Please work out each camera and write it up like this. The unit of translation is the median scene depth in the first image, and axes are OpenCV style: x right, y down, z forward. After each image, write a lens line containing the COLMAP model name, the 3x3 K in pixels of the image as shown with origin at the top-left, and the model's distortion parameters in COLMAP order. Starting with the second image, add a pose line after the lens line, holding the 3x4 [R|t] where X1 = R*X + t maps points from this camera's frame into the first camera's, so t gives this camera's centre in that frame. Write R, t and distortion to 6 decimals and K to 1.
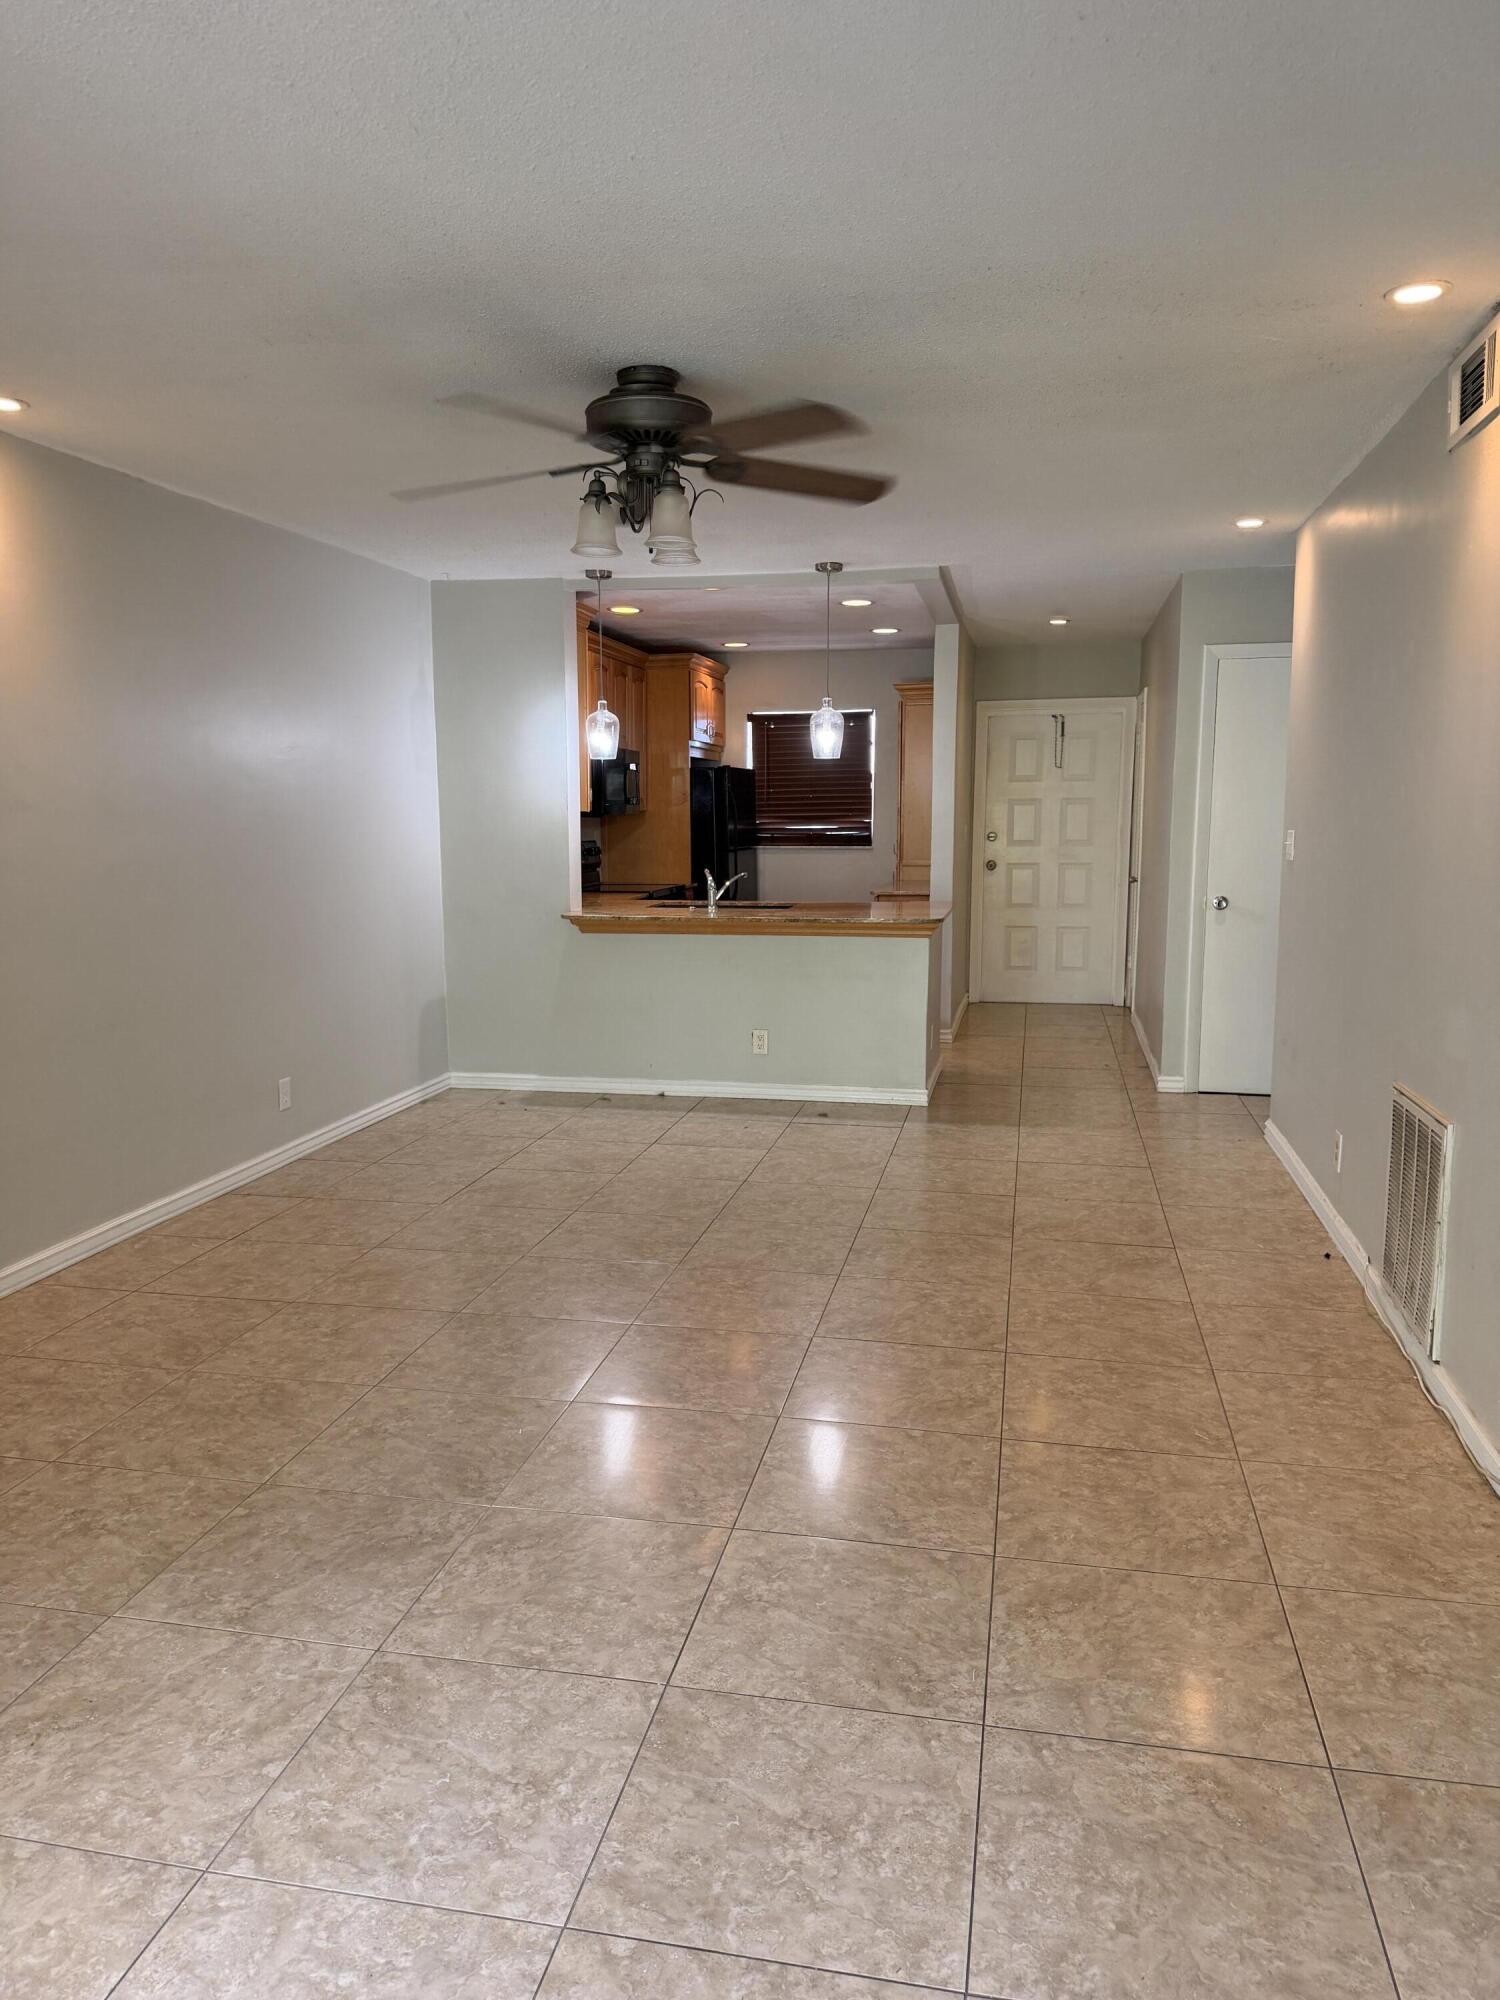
lens RADIAL K [[1378.4, 0, 739.8], [0, 1378.4, 957.9], [0, 0, 1]] dist [0.029832, 0.002016]
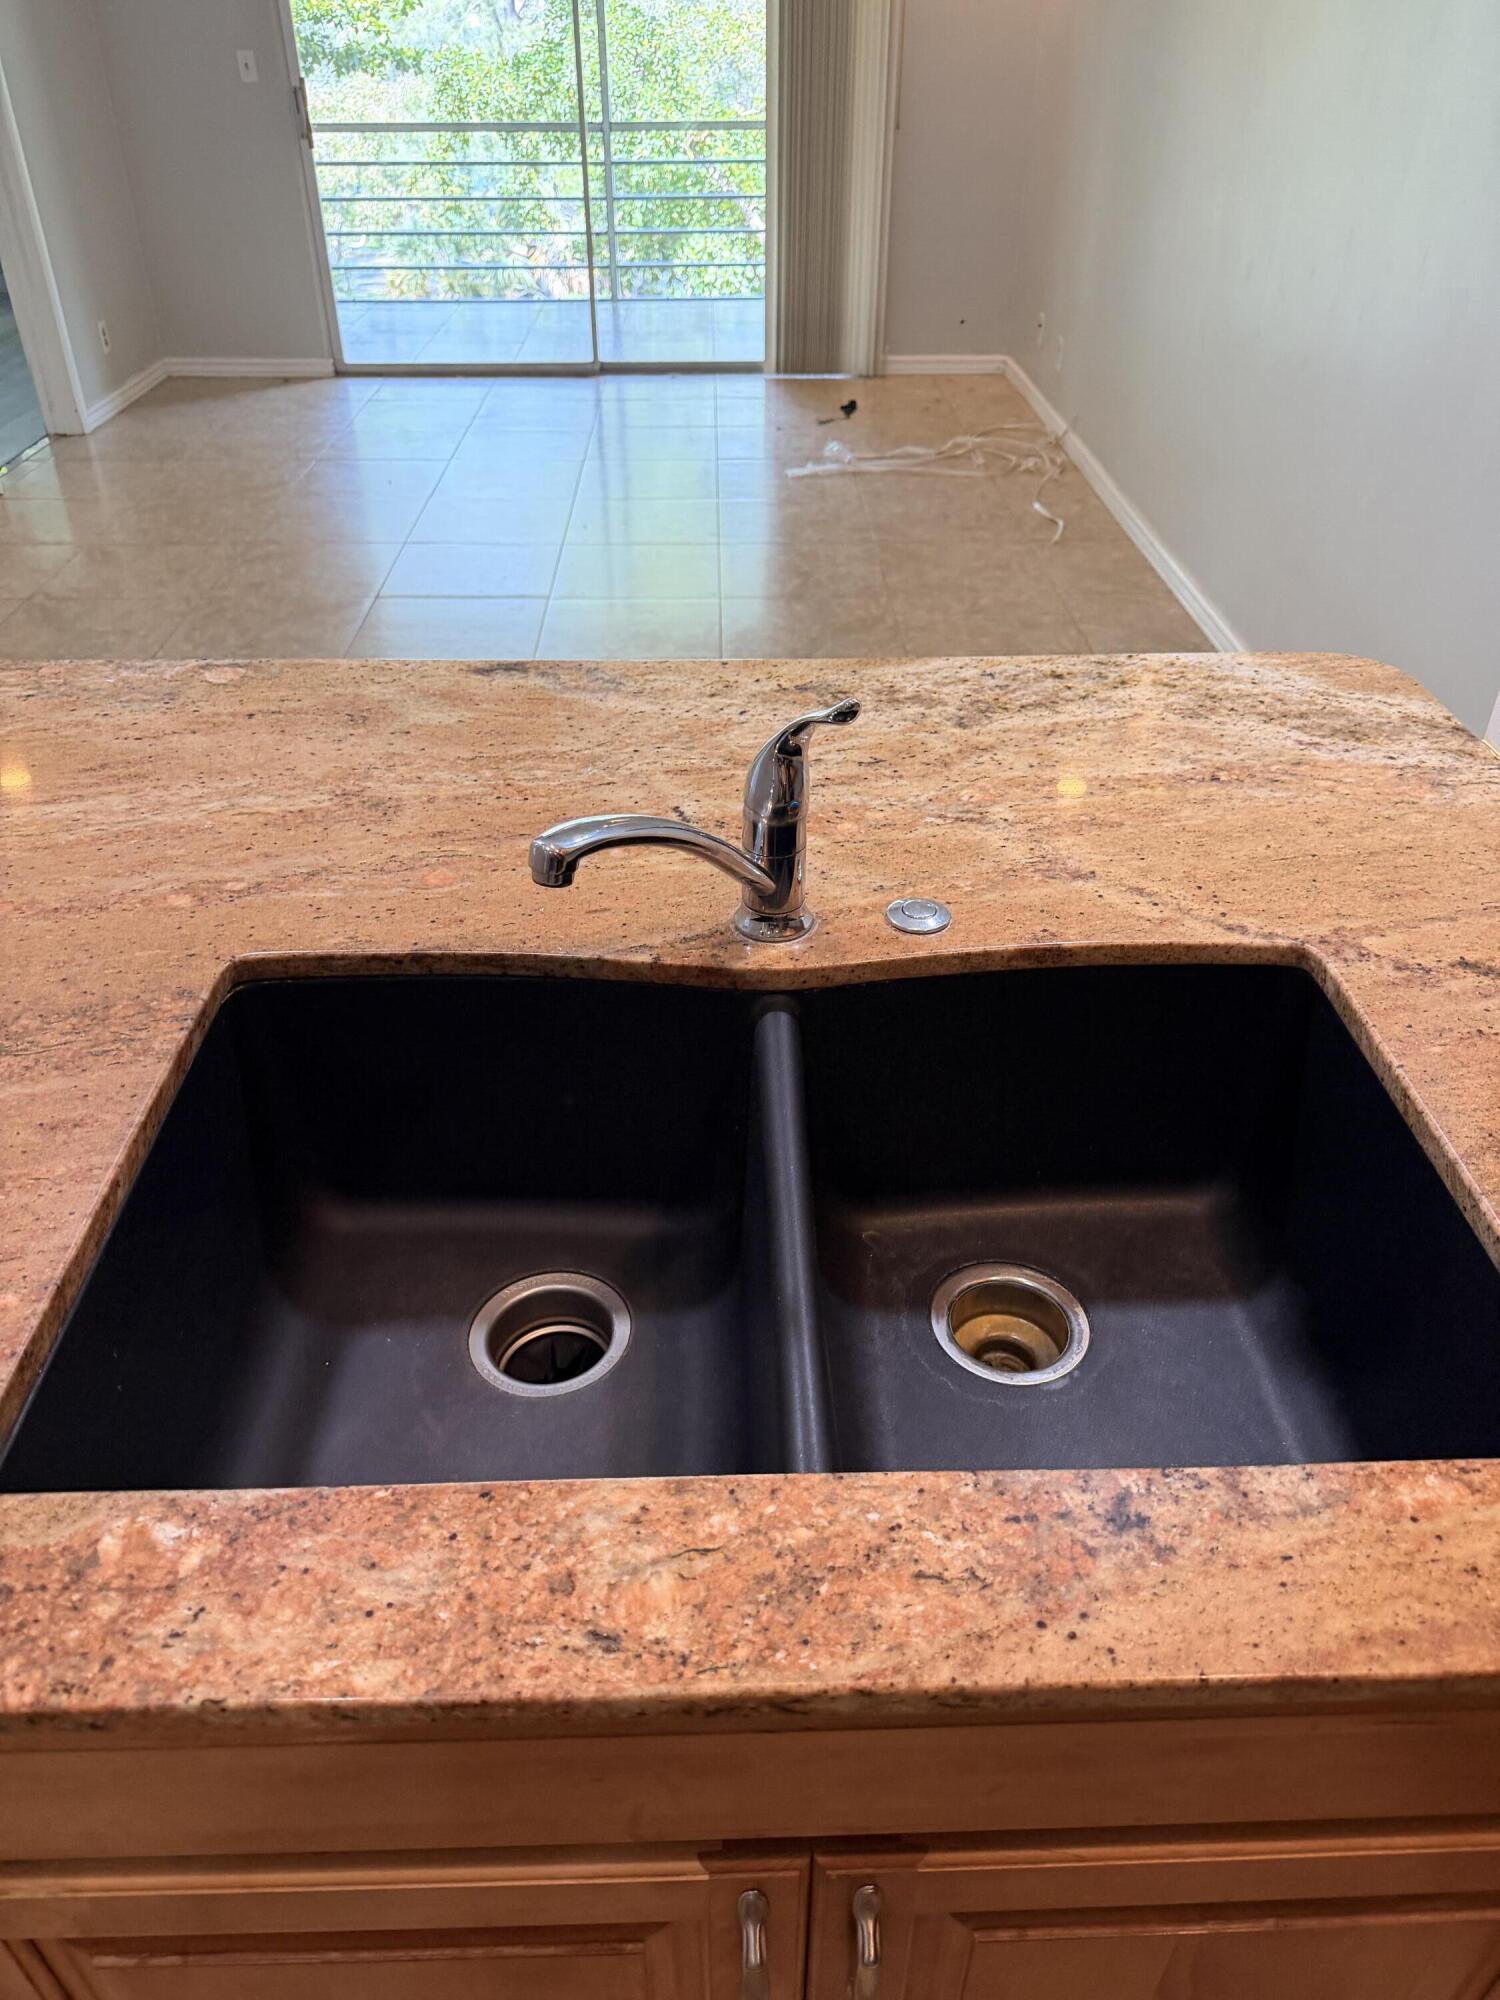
lens RADIAL K [[1402.7, 0, 750.0], [0, 1402.7, 1000.0], [0, 0, 1]] dist [0.041286, -0.054962]
pose [[-0.973976, 0.134674, -0.182302, 0.008853], [-0.020957, 0.747369, 0.664079, -0.209690], [0.225681, 0.650617, -0.725097, 1.841368]]
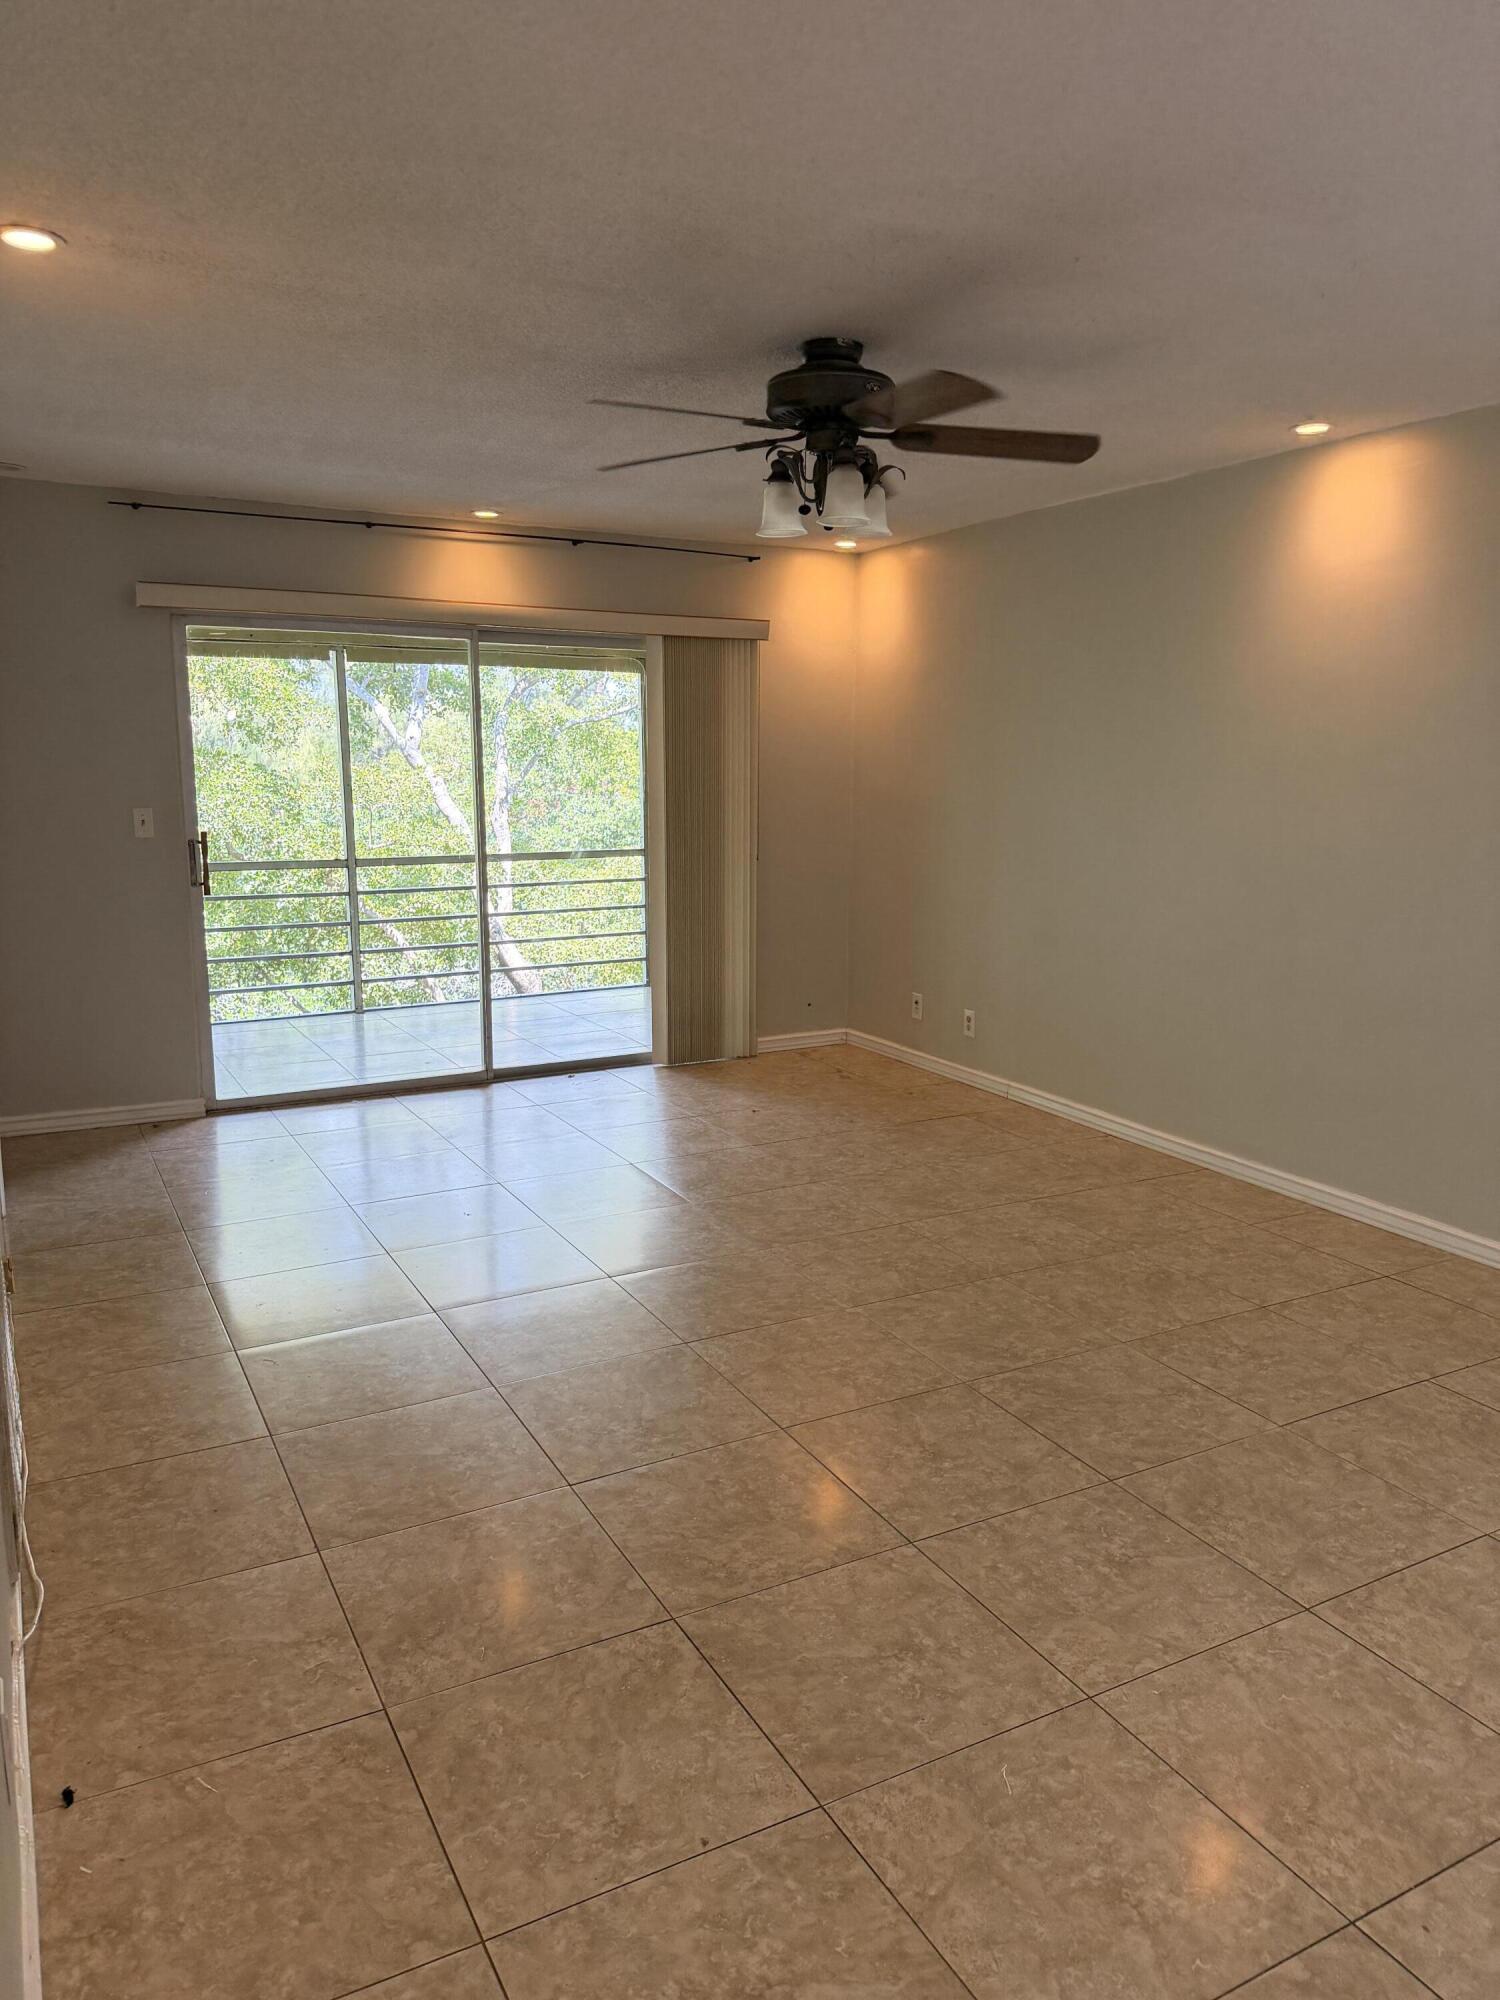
lens RADIAL K [[1384.2, 0, 750.0], [0, 1384.2, 1000.0], [0, 0, 1]] dist [0.035494, -0.159588]
pose [[-0.761311, 0.114824, -0.638139, 0.530358], [-0.072799, 0.962834, 0.260099, -0.181985], [0.644287, 0.244472, -0.724657, 1.465044]]
